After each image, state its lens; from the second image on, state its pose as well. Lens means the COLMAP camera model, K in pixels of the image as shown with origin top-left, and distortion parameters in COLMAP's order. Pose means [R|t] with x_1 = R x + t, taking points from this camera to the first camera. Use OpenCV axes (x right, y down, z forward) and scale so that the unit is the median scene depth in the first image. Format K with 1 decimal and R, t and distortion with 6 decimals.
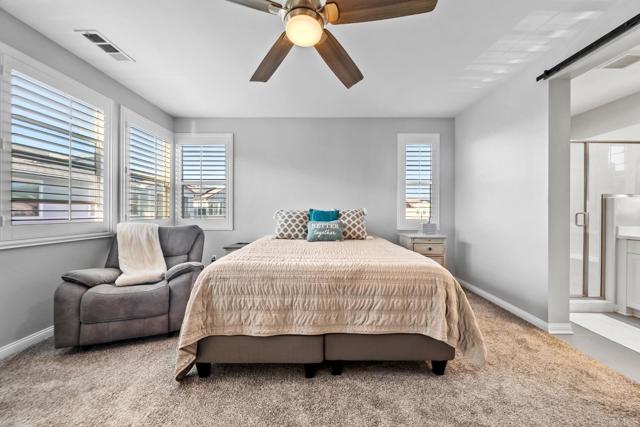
lens RADIAL K [[221.2, 0, 320.0], [0, 221.2, 213.5], [0, 0, 1]] dist [-0.007966, -0.000100]
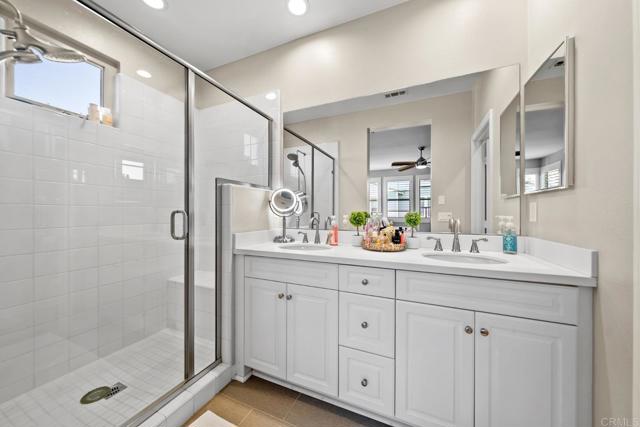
lens RADIAL K [[224.2, 0, 320.0], [0, 224.2, 213.5], [0, 0, 1]] dist [0.000088, 0.000007]
pose [[0.400139, -0.004322, 0.916444, 0.866822], [0.001449, 0.999991, 0.004083, 0.000919], [-0.916453, -0.000306, 0.400142, 0.522355]]
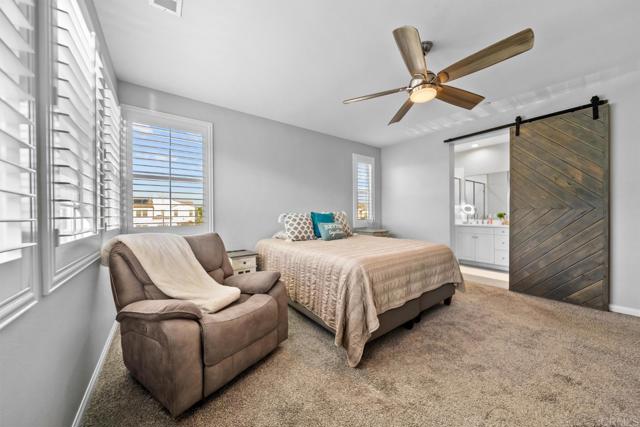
lens RADIAL K [[224.2, 0, 320.0], [0, 224.2, 213.5], [0, 0, 1]] dist [0.000088, 0.000007]
pose [[0.801962, -0.009307, 0.597302, -0.785434], [0.013568, 0.999904, -0.002636, -0.011990], [-0.597221, 0.010218, 0.802012, 0.090550]]
